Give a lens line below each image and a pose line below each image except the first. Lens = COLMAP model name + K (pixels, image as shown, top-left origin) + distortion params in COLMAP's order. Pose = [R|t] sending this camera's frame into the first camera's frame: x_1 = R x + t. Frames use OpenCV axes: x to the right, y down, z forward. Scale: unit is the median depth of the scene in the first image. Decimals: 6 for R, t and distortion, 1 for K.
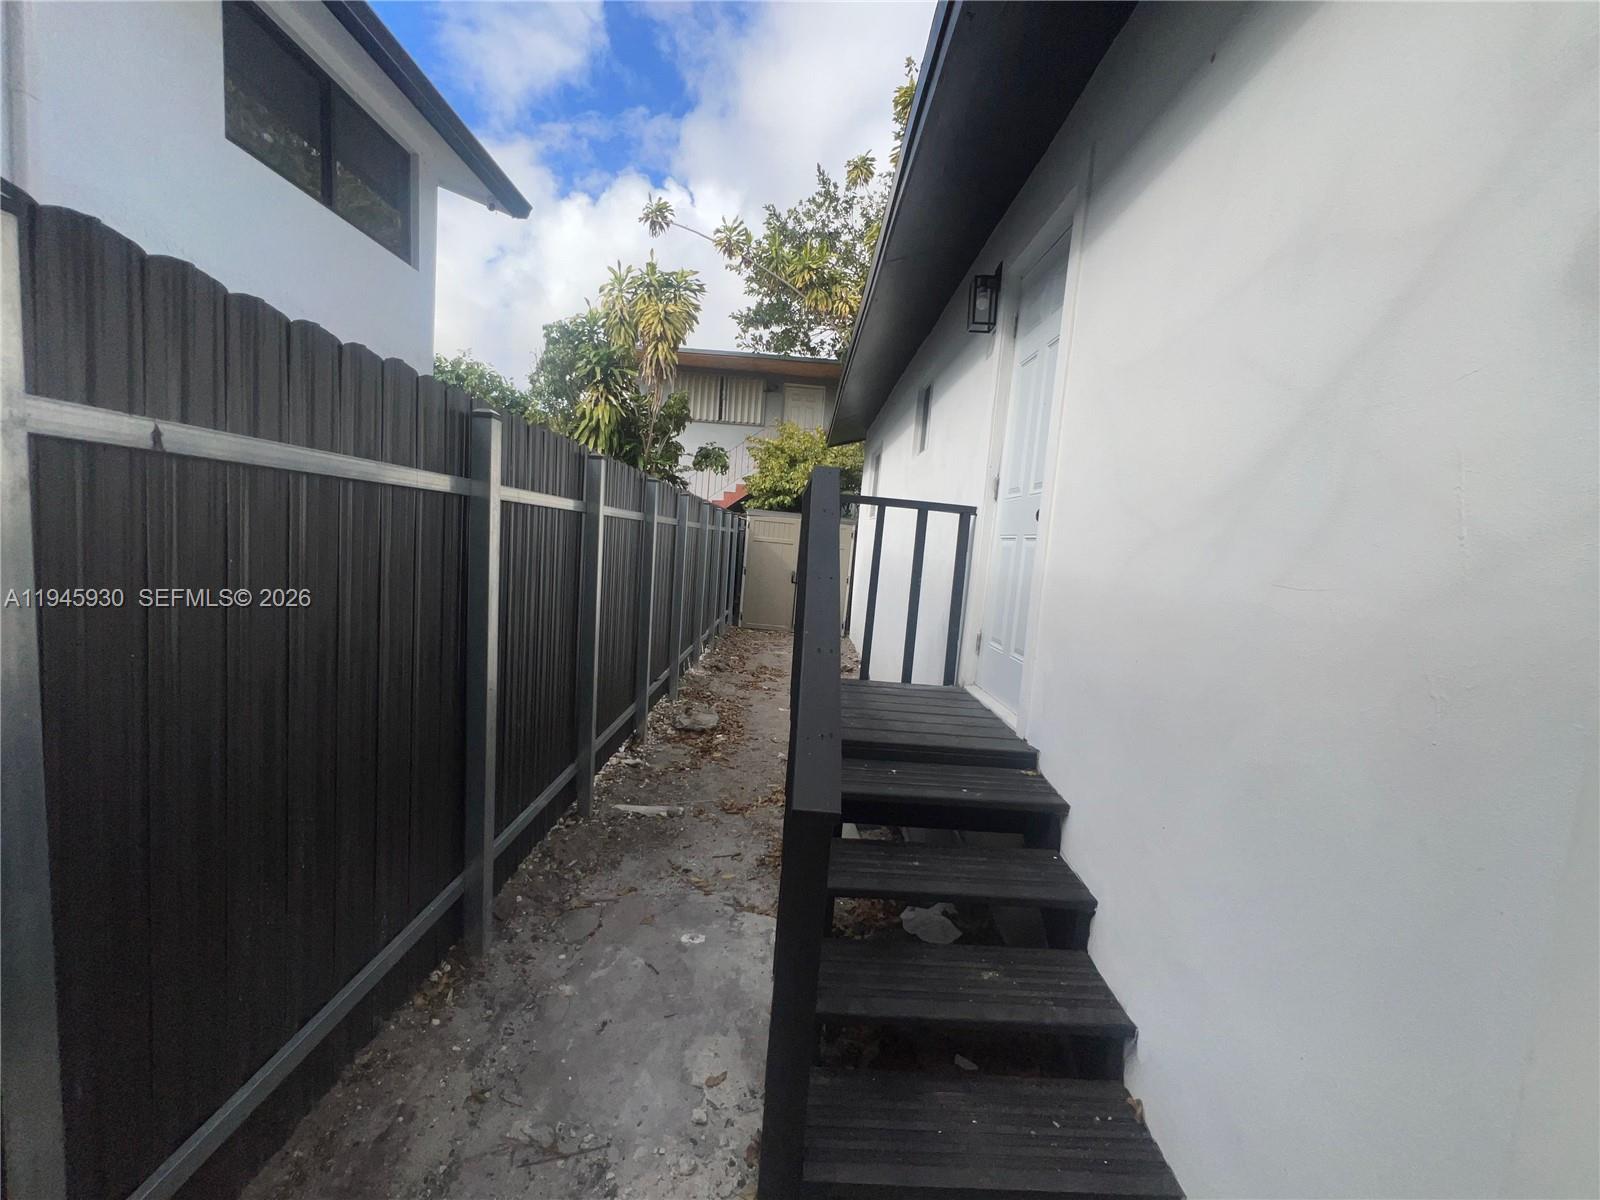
lens RADIAL K [[634.5, 0, 800.0], [0, 634.5, 600.0], [0, 0, 1]] dist [-0.003170, -0.000403]
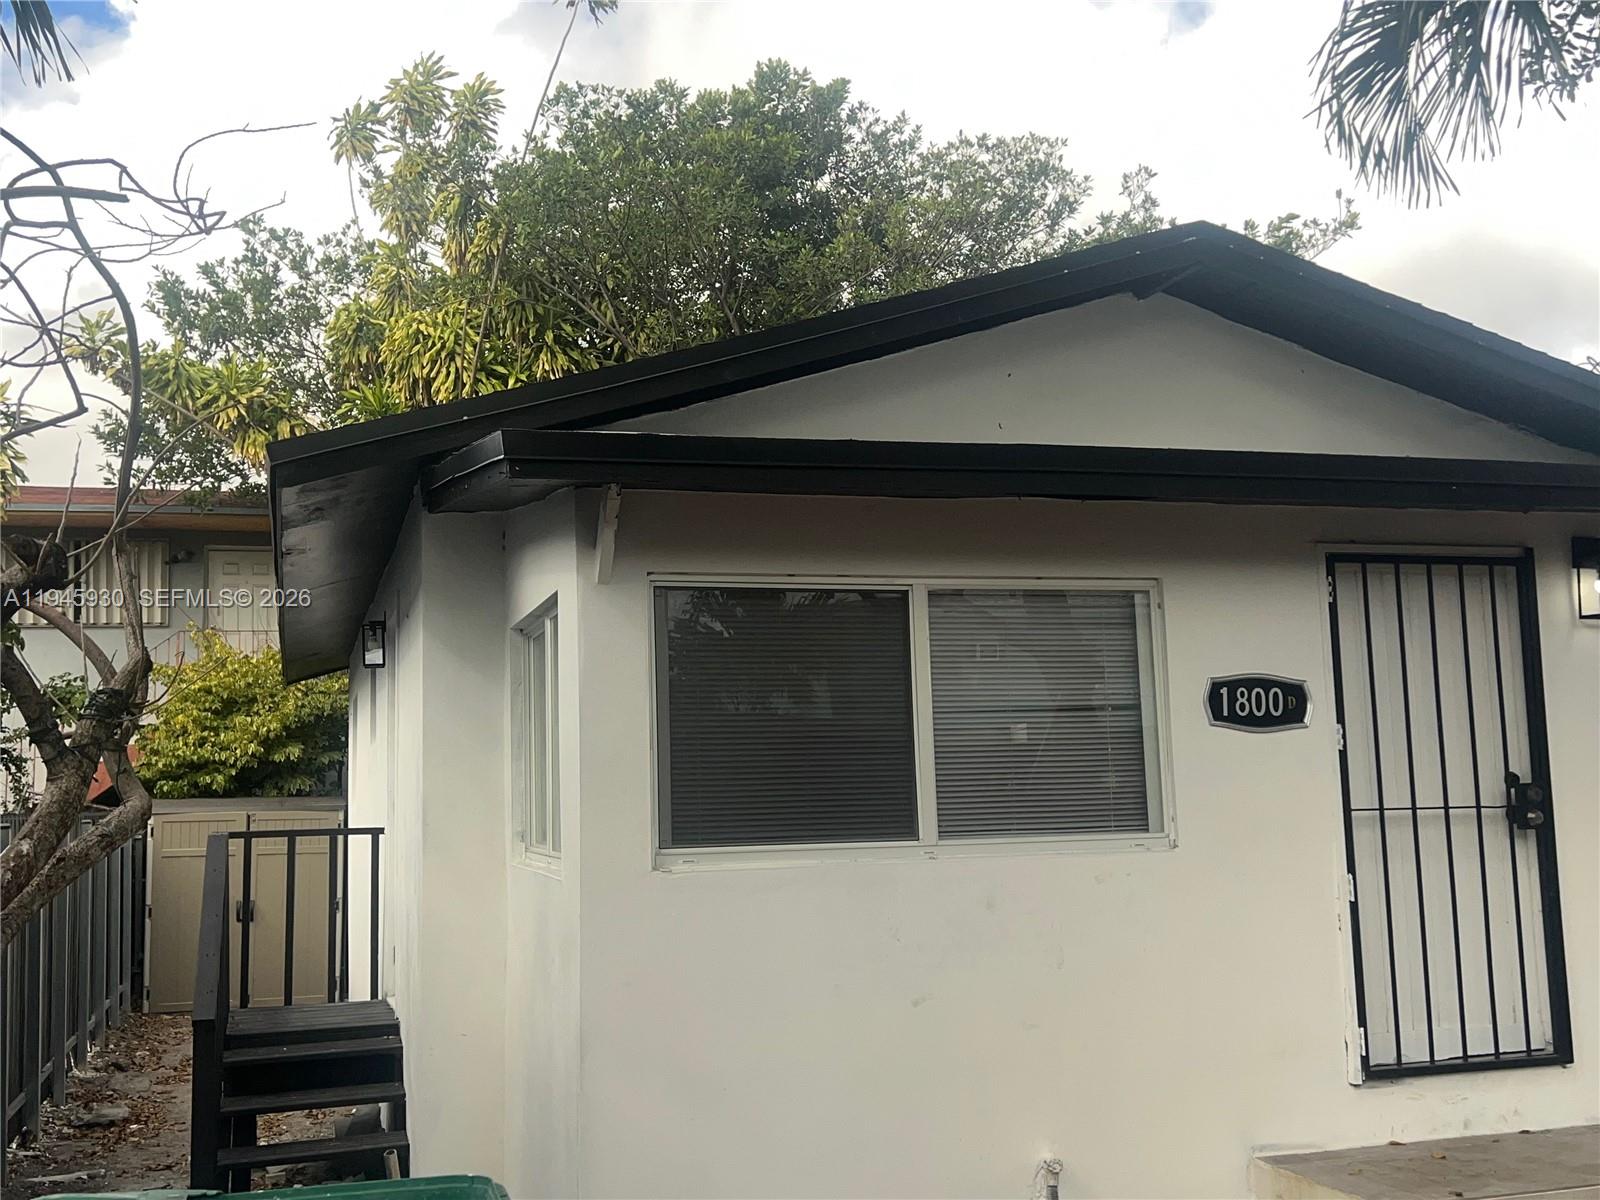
lens RADIAL K [[1687.5, 0, 800.0], [0, 1687.5, 600.0], [0, 0, 1]] dist [-0.004082, 0.024110]
pose [[0.953225, -0.074038, 0.293053, 0.062805], [0.130103, 0.975627, -0.176704, 0.032890], [-0.272828, 0.206566, 0.939625, -0.864413]]
